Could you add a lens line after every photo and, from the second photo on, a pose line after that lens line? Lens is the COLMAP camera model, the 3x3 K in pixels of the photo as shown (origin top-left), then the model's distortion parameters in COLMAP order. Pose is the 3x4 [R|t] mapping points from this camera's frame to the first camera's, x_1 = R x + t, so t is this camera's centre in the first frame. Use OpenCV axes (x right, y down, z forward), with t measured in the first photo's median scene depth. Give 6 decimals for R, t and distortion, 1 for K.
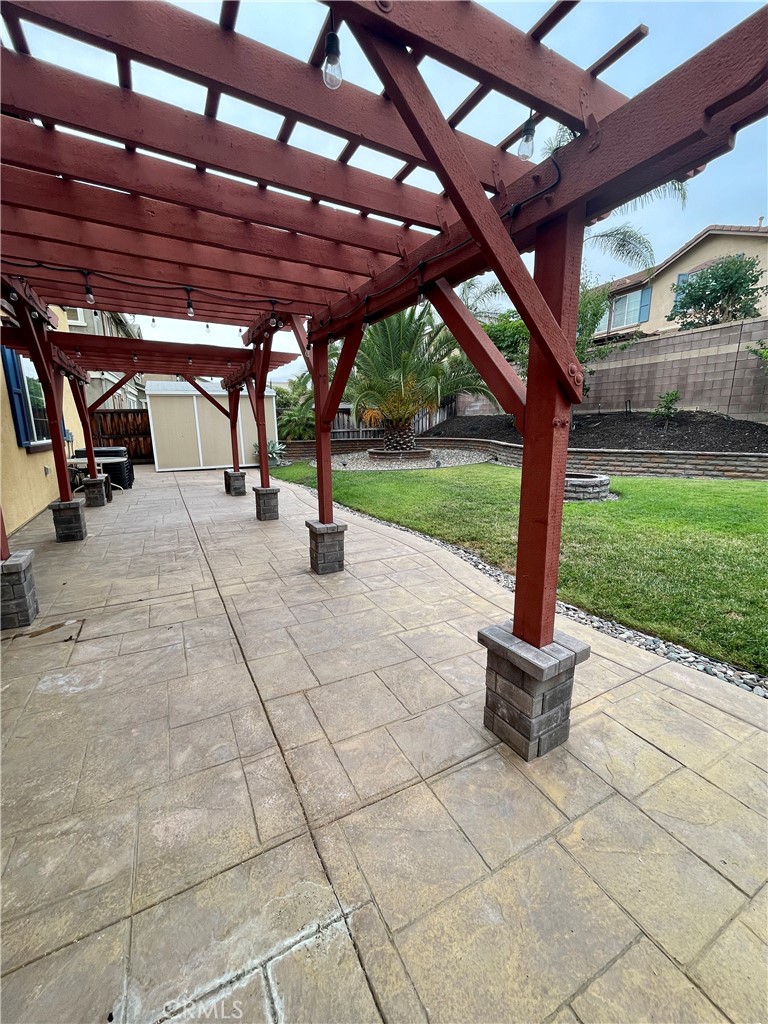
lens RADIAL K [[412.9, 0, 384.3], [0, 412.9, 511.4], [0, 0, 1]] dist [-0.000264, -0.000060]
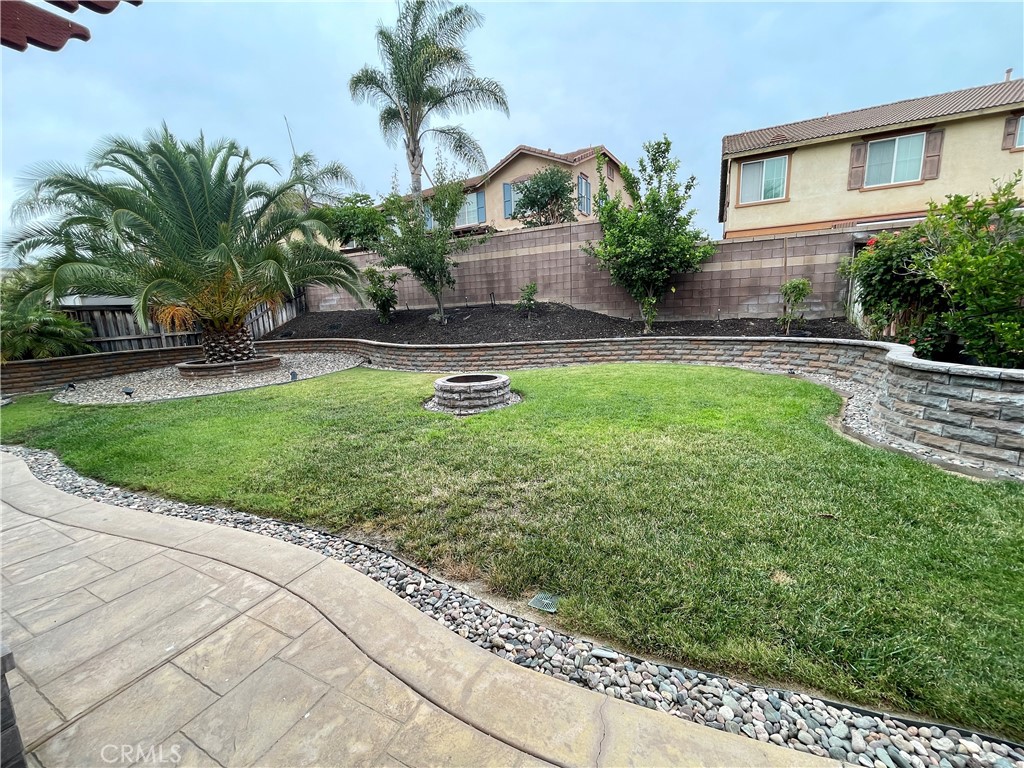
lens RADIAL K [[412.9, 0, 507.4], [0, 412.9, 390.3], [0, 0, 1]] dist [-0.000264, -0.000060]
pose [[0.818266, -0.130272, 0.559884, 0.024904], [0.150735, 0.988527, 0.009710, -0.038612], [-0.554725, 0.076448, 0.828514, 0.167252]]
